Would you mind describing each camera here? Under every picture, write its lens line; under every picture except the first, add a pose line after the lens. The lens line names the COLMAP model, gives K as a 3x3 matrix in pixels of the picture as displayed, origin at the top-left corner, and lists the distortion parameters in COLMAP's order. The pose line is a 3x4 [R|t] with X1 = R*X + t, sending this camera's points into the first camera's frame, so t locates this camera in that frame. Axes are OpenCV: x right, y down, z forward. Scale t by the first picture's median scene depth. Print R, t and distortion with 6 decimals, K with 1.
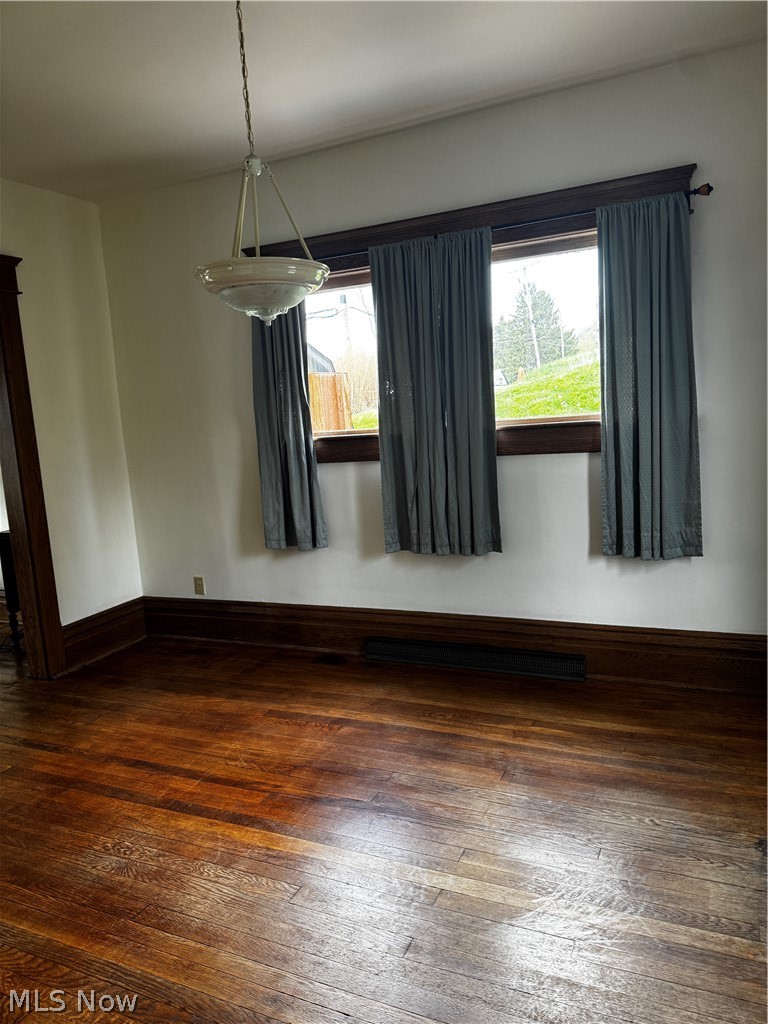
lens RADIAL K [[720.5, 0, 376.2], [0, 720.5, 512.7], [0, 0, 1]] dist [0.052476, -0.061131]
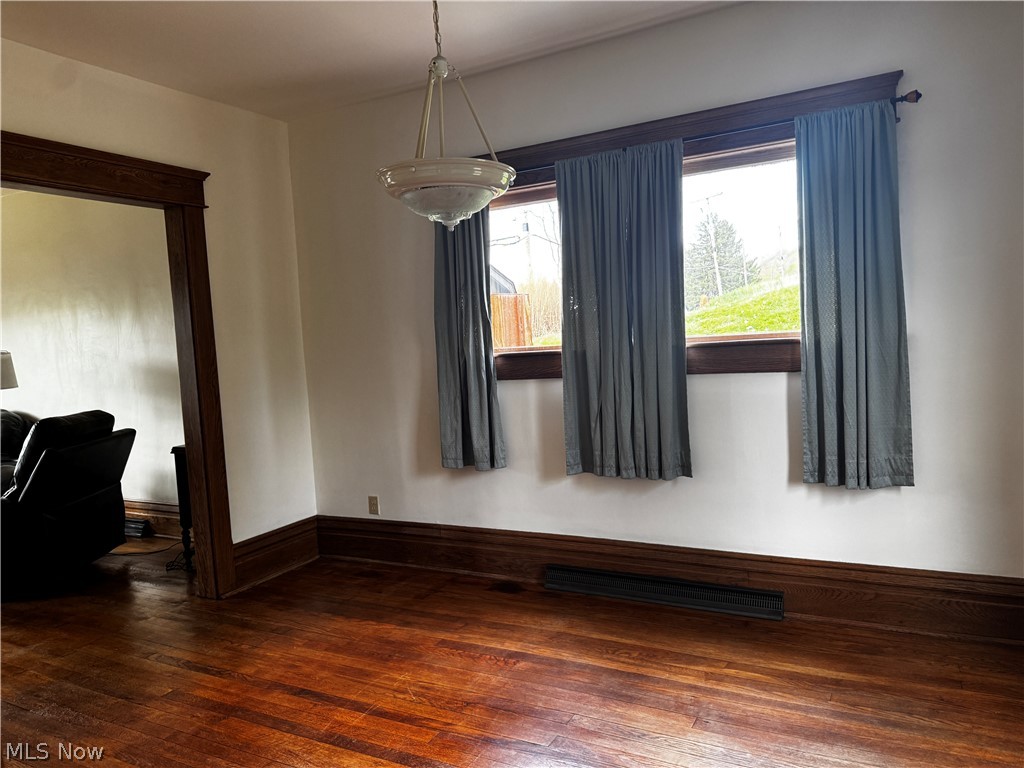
lens RADIAL K [[720.5, 0, 513.6], [0, 720.5, 394.5], [0, 0, 1]] dist [0.052476, -0.061131]
pose [[0.998267, 0.016734, -0.056412, -0.006338], [-0.020183, 0.997925, -0.061138, 0.010642], [0.055272, 0.062171, 0.996534, 0.047034]]
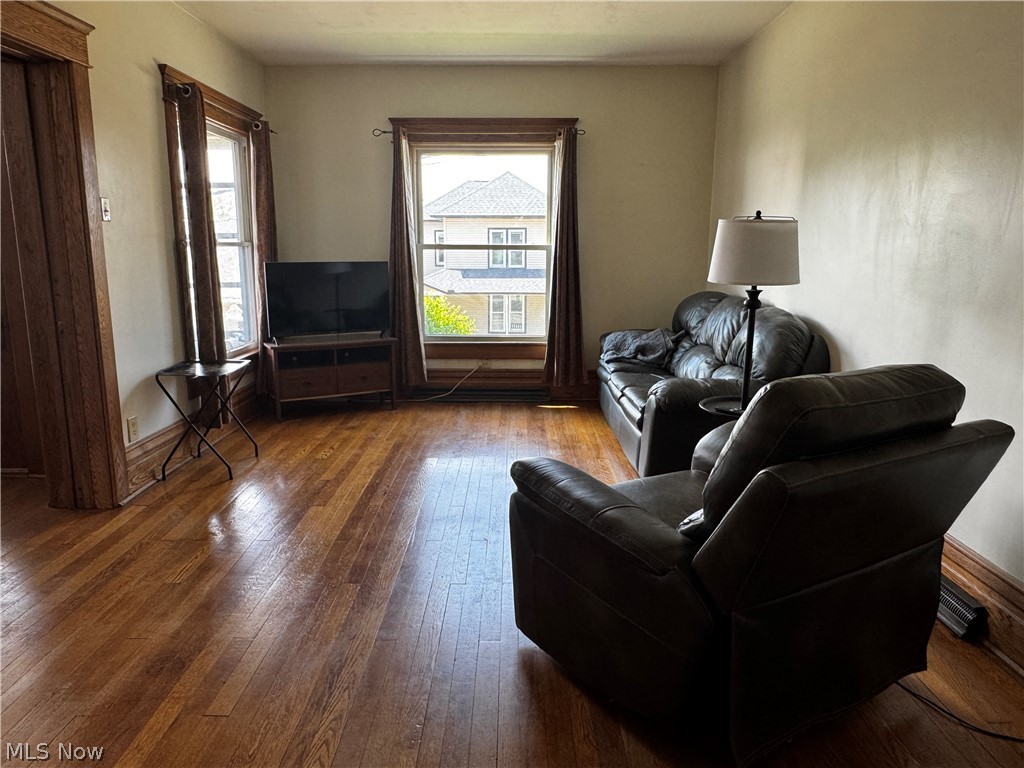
lens RADIAL K [[678.0, 0, 509.2], [0, 678.0, 379.9], [0, 0, 1]] dist [-0.007163, 0.009899]
pose [[0.417384, 0.239418, -0.876624, -0.481019], [-0.166197, 0.968510, 0.185383, -0.050196], [0.893403, 0.068317, 0.444031, 0.764278]]
